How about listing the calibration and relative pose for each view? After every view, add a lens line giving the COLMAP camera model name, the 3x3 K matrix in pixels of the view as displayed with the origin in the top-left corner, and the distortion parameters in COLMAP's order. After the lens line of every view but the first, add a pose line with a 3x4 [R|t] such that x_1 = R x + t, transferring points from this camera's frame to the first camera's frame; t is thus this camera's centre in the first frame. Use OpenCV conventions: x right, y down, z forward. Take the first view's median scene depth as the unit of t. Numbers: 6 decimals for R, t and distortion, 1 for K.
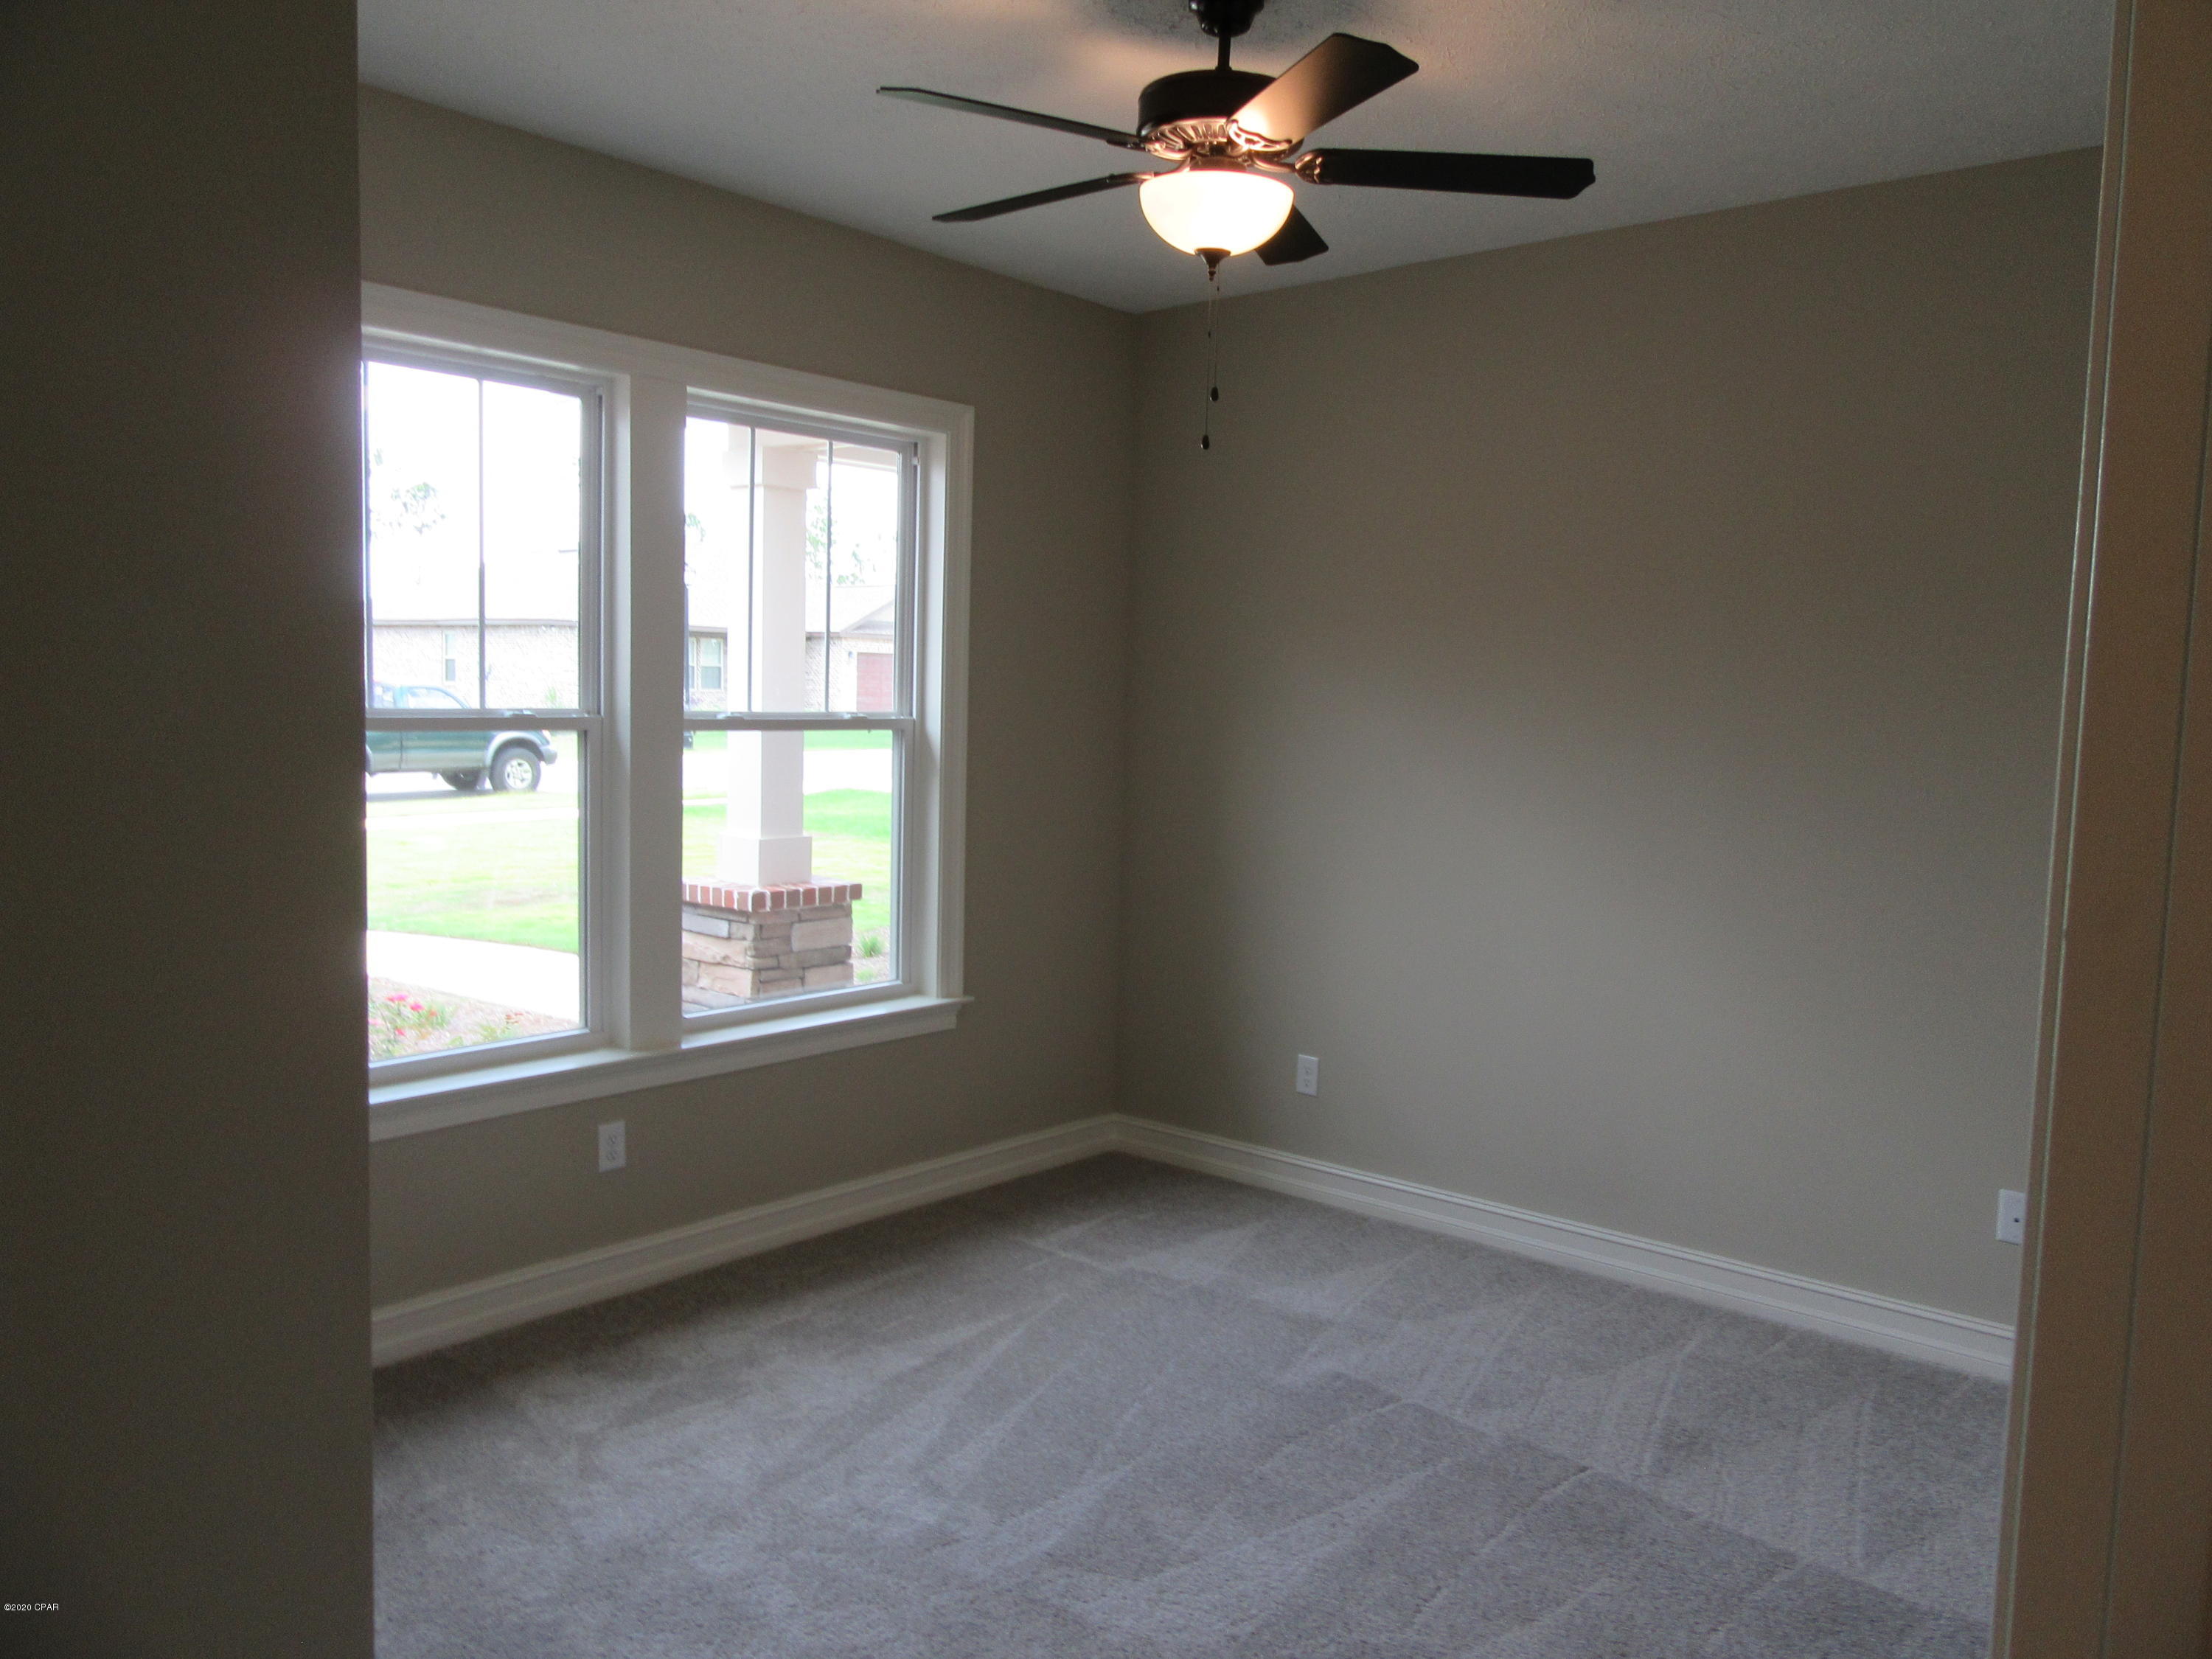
lens RADIAL K [[1650.9, 0, 1106.0], [0, 1650.9, 829.5], [0, 0, 1]] dist [-0.001509, -0.000492]
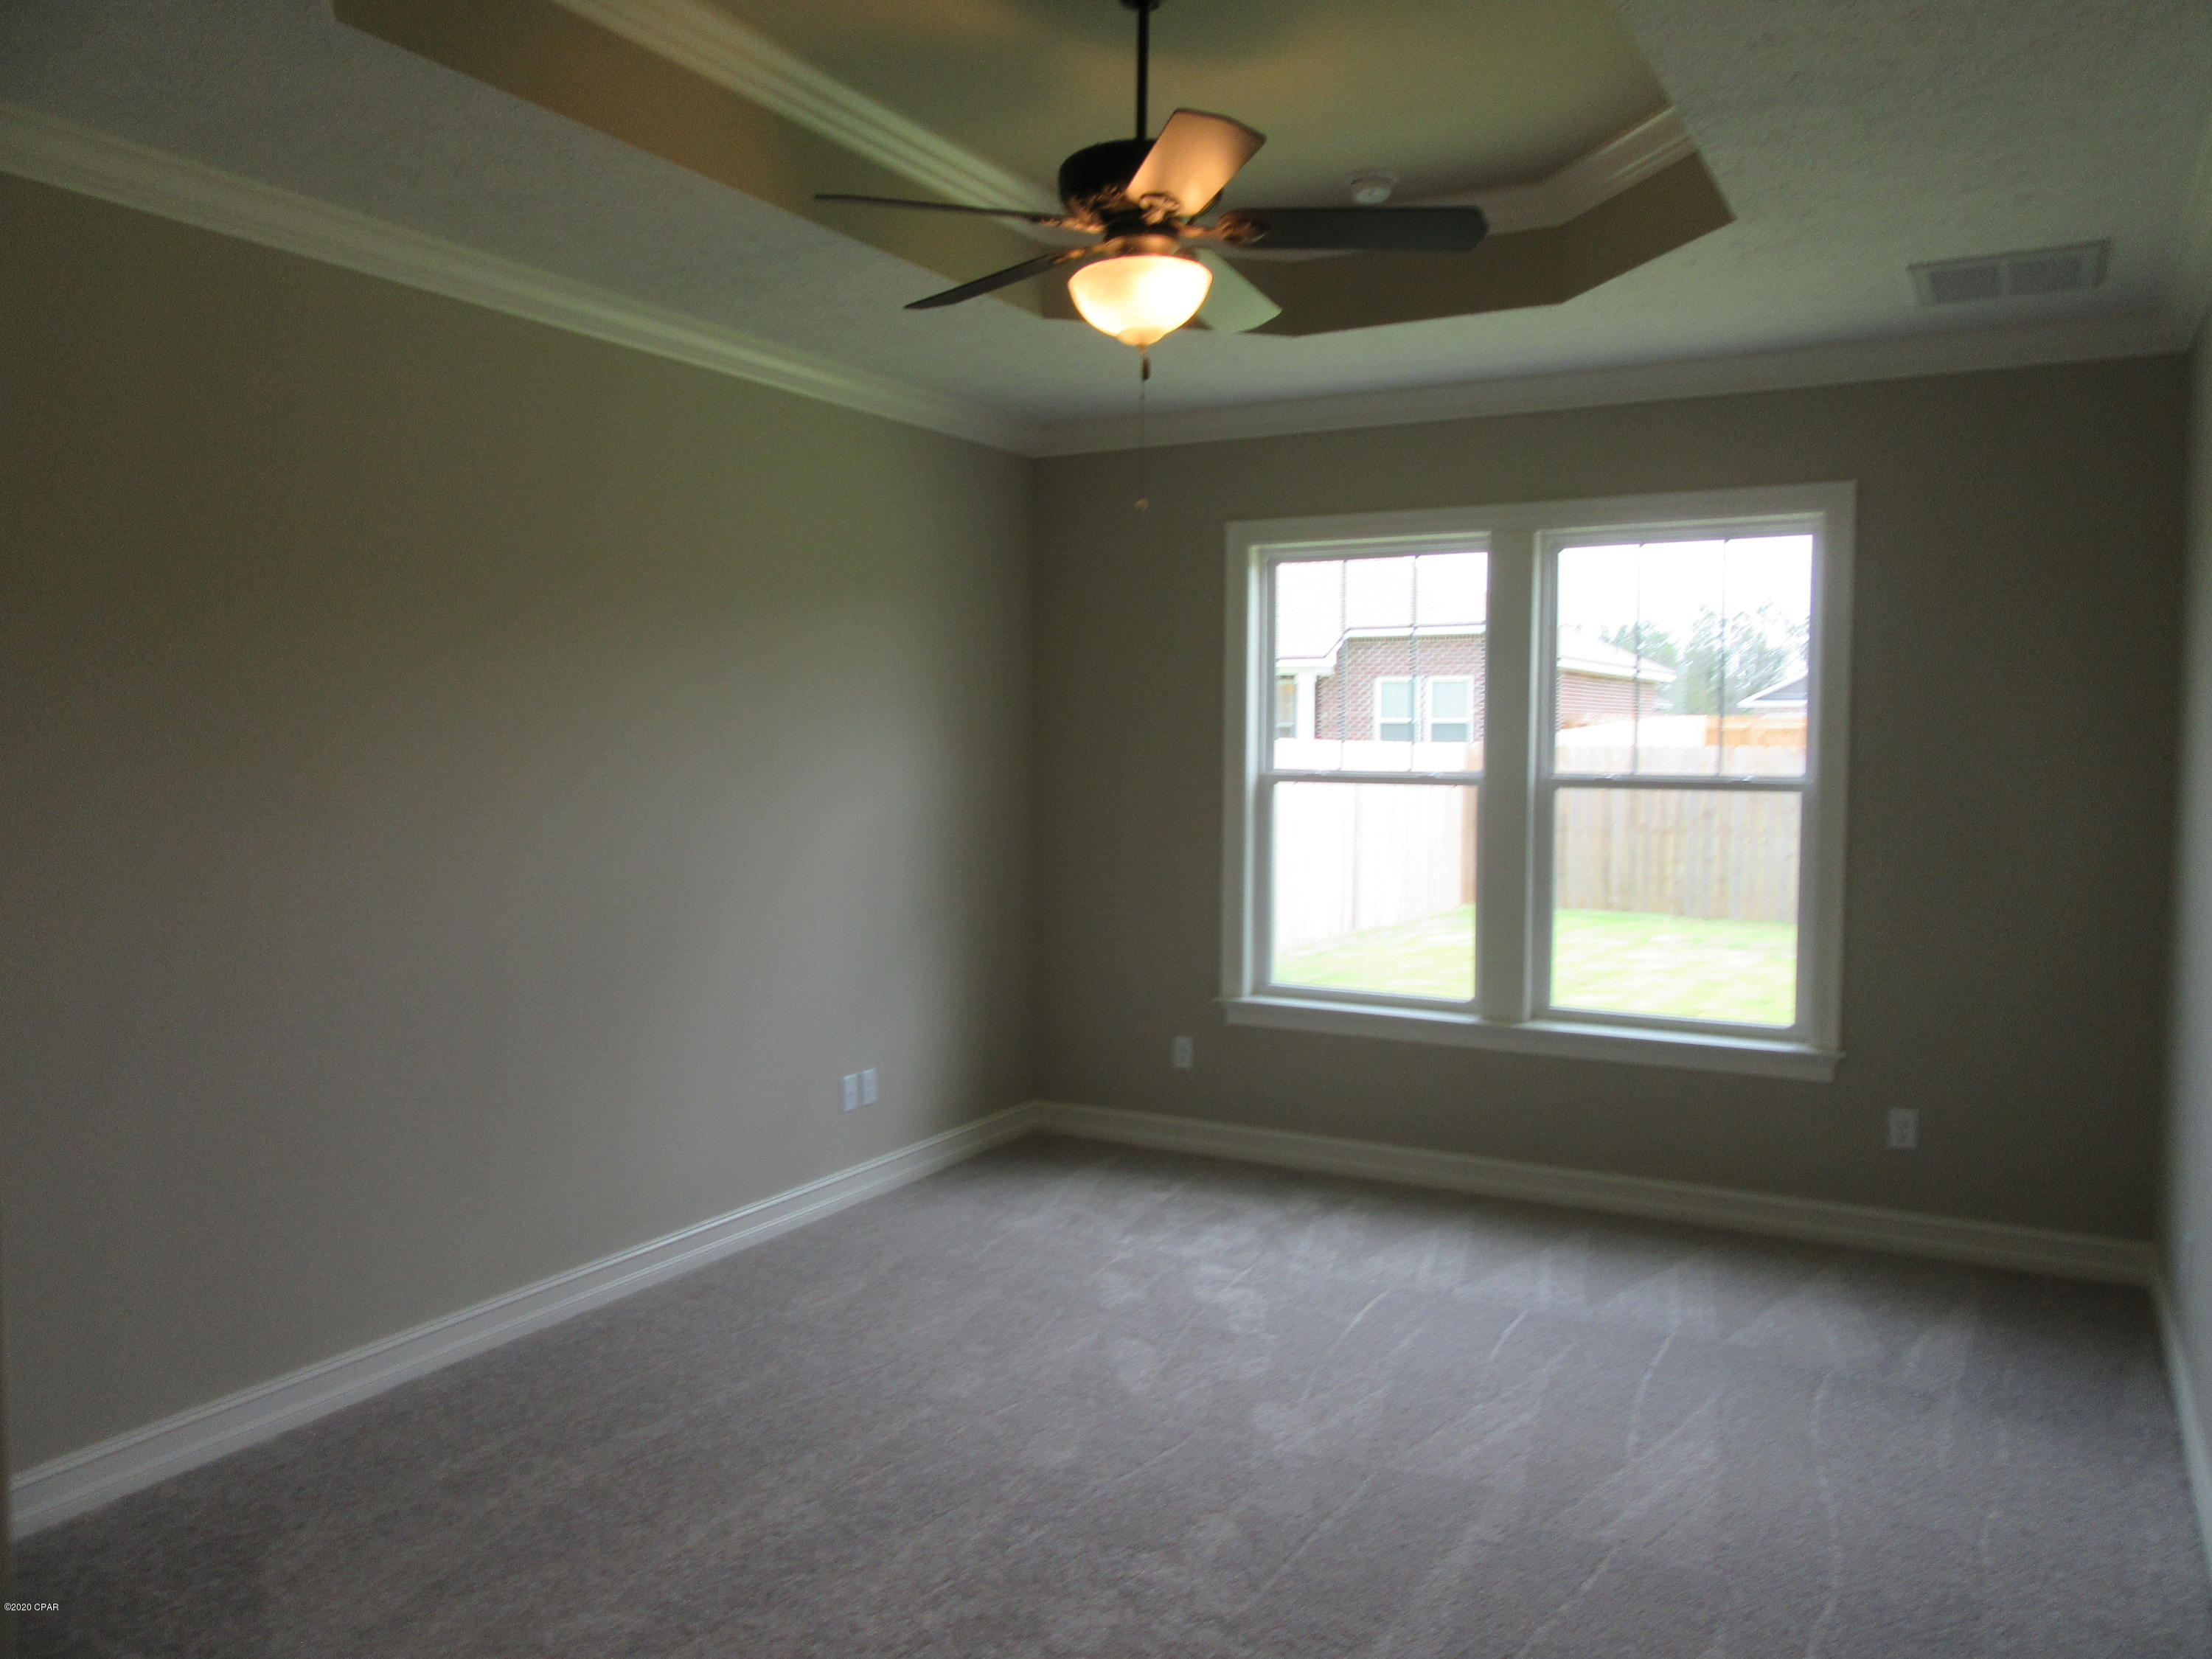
lens RADIAL K [[1650.9, 0, 1106.0], [0, 1650.9, 829.5], [0, 0, 1]] dist [-0.001509, -0.000492]
pose [[0.198288, 0.029758, -0.979692, 0.853575], [-0.086426, 0.996176, 0.012767, -0.010504], [0.976326, 0.082139, 0.200101, 0.355004]]
